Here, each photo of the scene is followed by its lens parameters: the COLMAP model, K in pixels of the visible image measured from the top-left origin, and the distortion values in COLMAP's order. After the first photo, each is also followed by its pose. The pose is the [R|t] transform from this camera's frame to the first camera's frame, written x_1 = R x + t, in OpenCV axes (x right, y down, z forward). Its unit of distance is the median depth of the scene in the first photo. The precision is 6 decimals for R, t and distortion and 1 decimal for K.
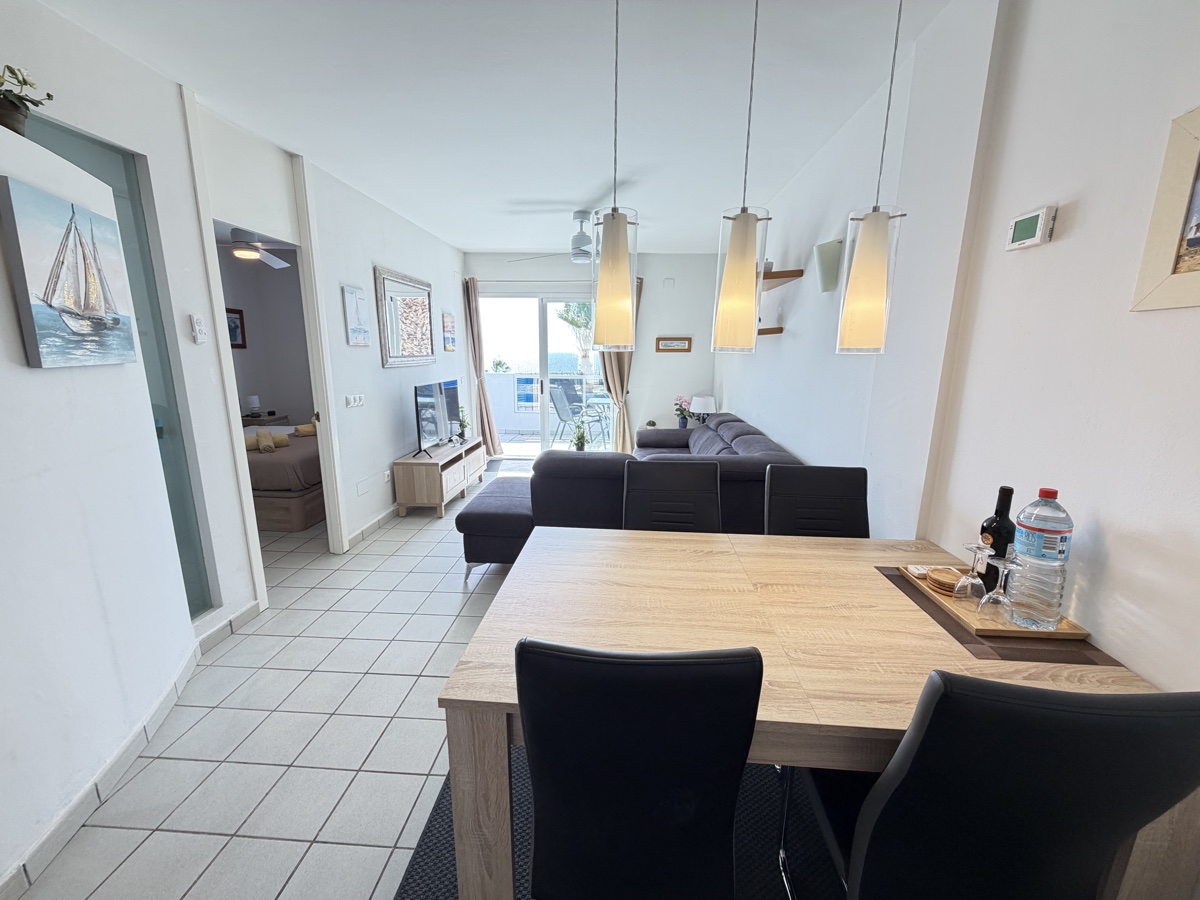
lens RADIAL K [[481.3, 0, 600.0], [0, 481.3, 450.0], [0, 0, 1]] dist [0.001372, -0.000012]
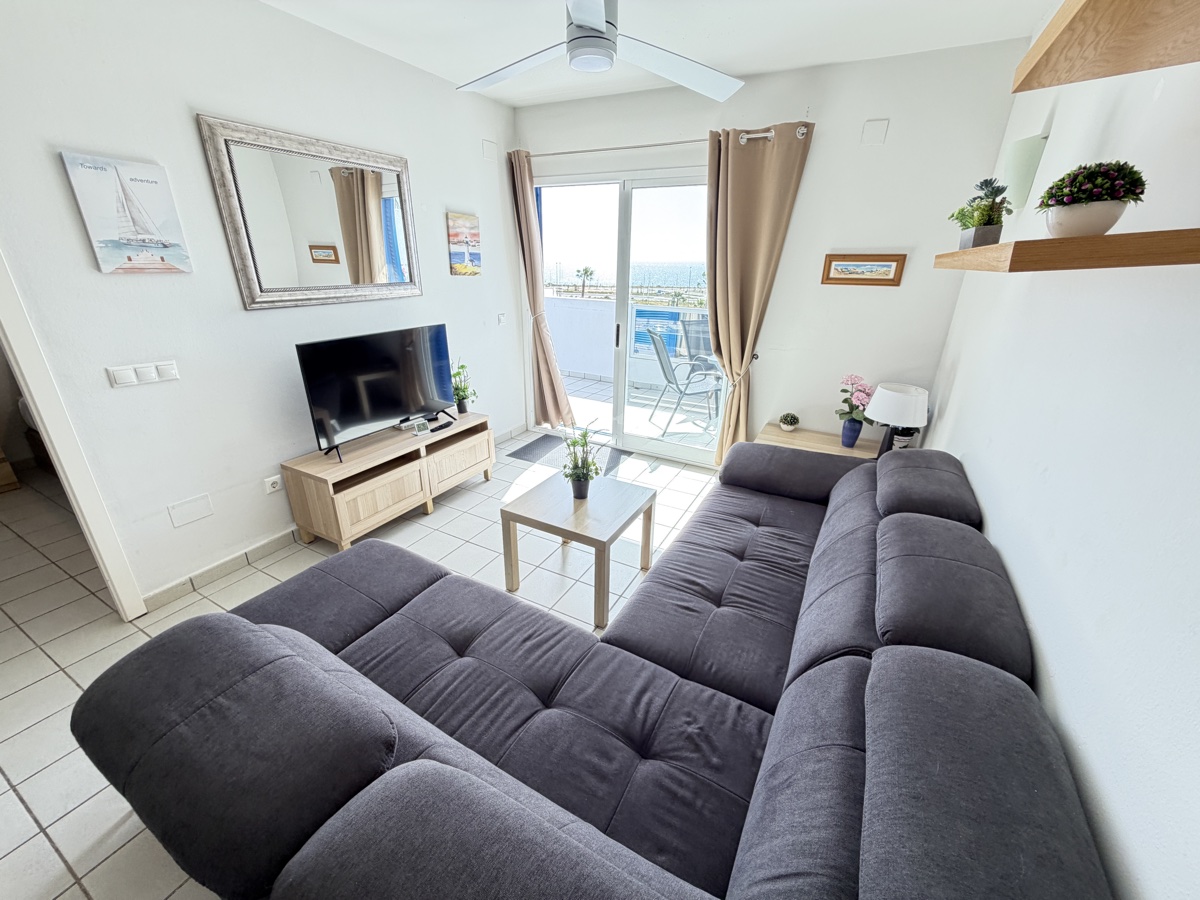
lens RADIAL K [[477.6, 0, 597.6], [0, 477.6, 451.6], [0, 0, 1]] dist [0.000971, -0.000367]
pose [[0.903608, 0.168999, -0.393614, 0.144646], [-0.097688, 0.975971, 0.194777, -0.115784], [0.417073, -0.137551, 0.898404, 0.462874]]
